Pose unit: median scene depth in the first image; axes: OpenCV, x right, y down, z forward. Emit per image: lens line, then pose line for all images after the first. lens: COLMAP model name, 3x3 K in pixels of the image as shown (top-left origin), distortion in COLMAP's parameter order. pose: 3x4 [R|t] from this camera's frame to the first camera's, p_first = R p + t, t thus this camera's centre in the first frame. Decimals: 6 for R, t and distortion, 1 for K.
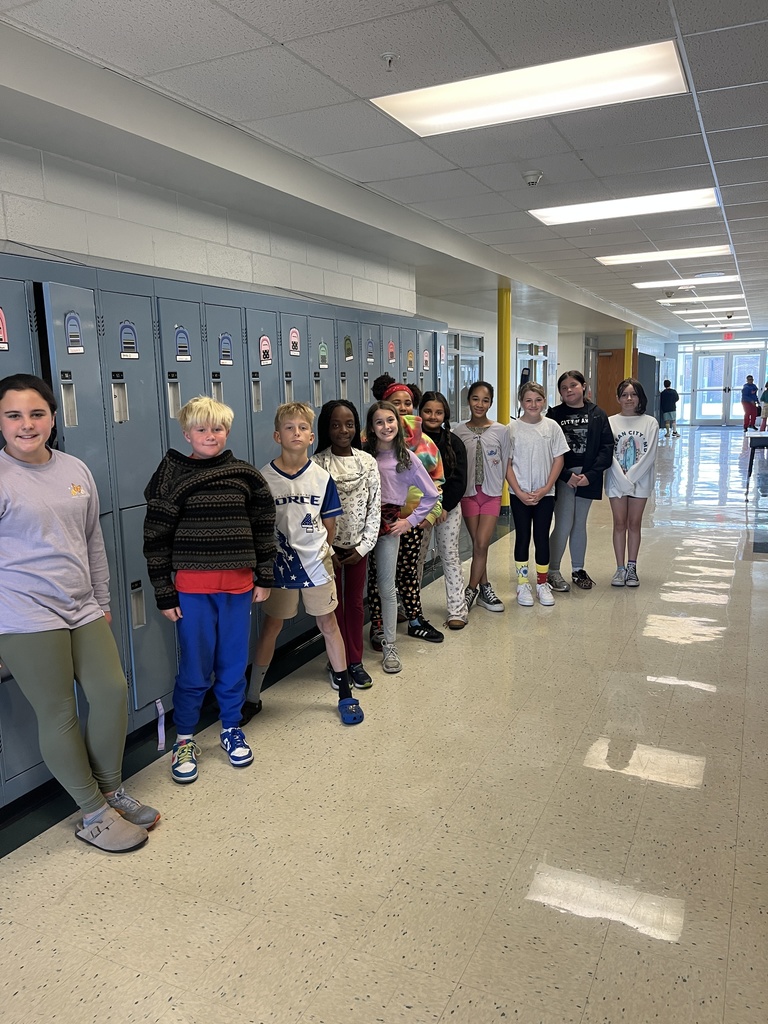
lens RADIAL K [[779.5, 0, 387.4], [0, 779.5, 548.4], [0, 0, 1]] dist [-0.060855, -0.007874]
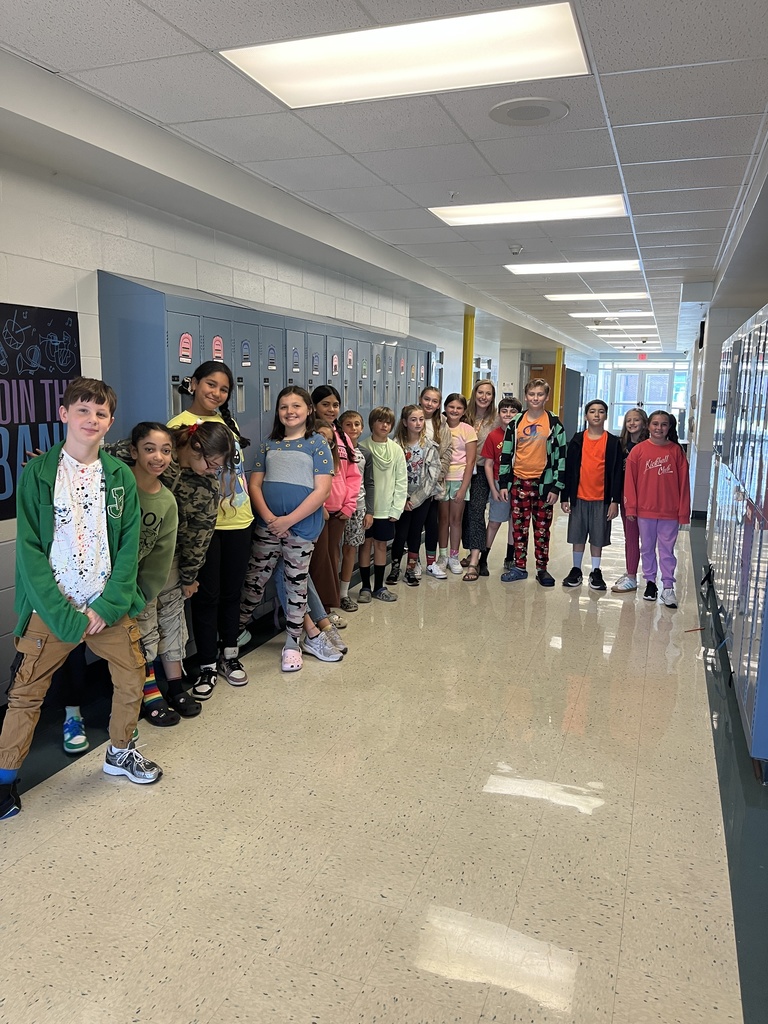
lens RADIAL K [[794.1, 0, 383.7], [0, 794.1, 551.1], [0, 0, 1]] dist [-0.130910, 0.003896]
pose [[0.994558, 0.014330, 0.103199, -0.073480], [-0.013922, 0.999892, -0.004681, 0.030473], [-0.103254, 0.003219, 0.994650, -0.149492]]
